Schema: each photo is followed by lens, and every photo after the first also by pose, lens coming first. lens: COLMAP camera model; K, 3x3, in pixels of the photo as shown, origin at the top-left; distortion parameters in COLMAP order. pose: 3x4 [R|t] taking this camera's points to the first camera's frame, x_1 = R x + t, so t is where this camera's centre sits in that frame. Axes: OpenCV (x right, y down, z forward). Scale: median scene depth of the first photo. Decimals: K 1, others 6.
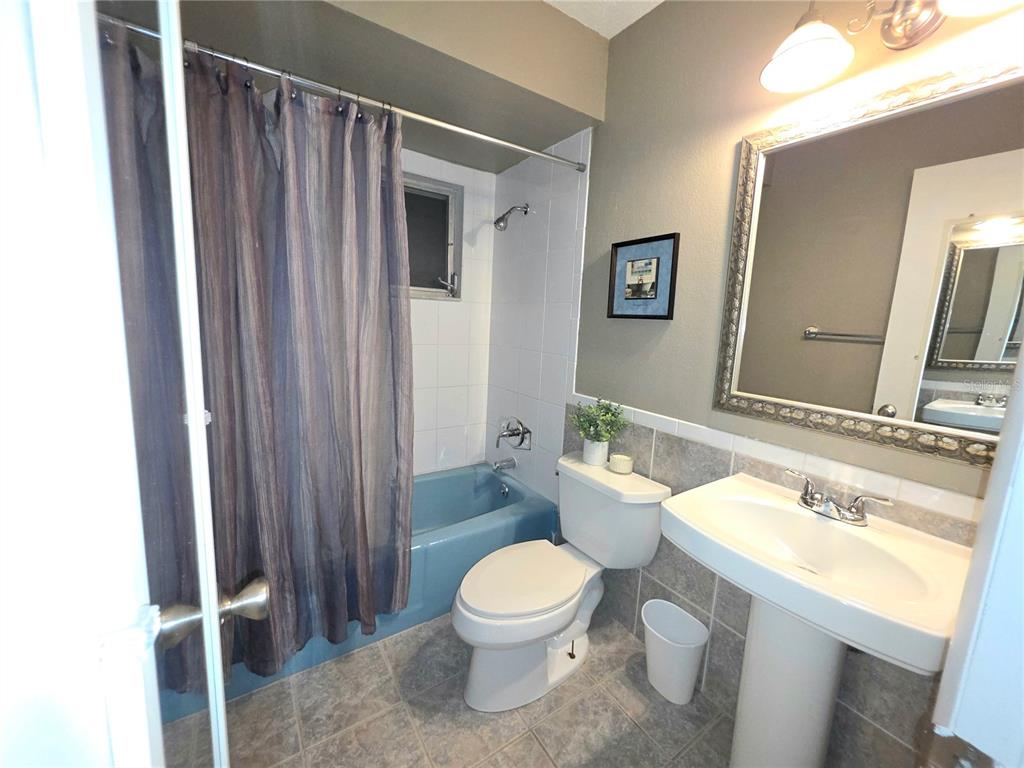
lens RADIAL K [[406.7, 0, 516.8], [0, 406.7, 379.3], [0, 0, 1]] dist [0.000685, -0.000196]
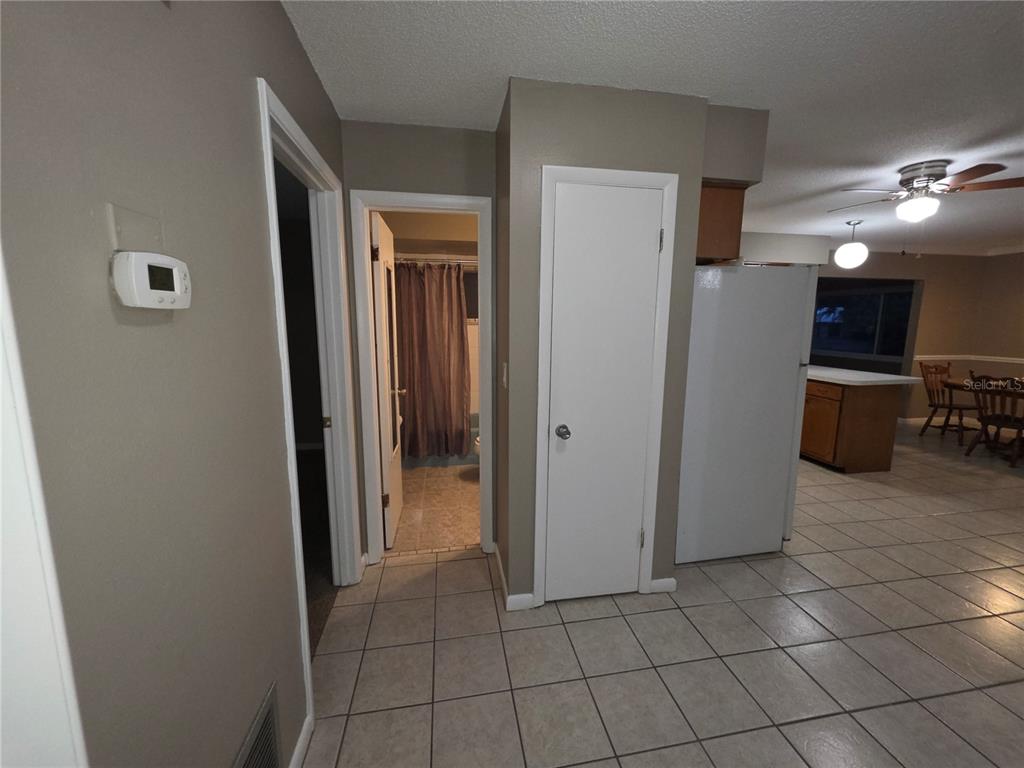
lens RADIAL K [[423.1, 0, 523.3], [0, 423.1, 383.8], [0, 0, 1]] dist [0.015586, -0.000099]
pose [[0.911307, 0.020268, -0.411228, 1.350677], [-0.025581, 0.999645, -0.007418, 0.186634], [0.410931, 0.017280, 0.911503, -1.509599]]
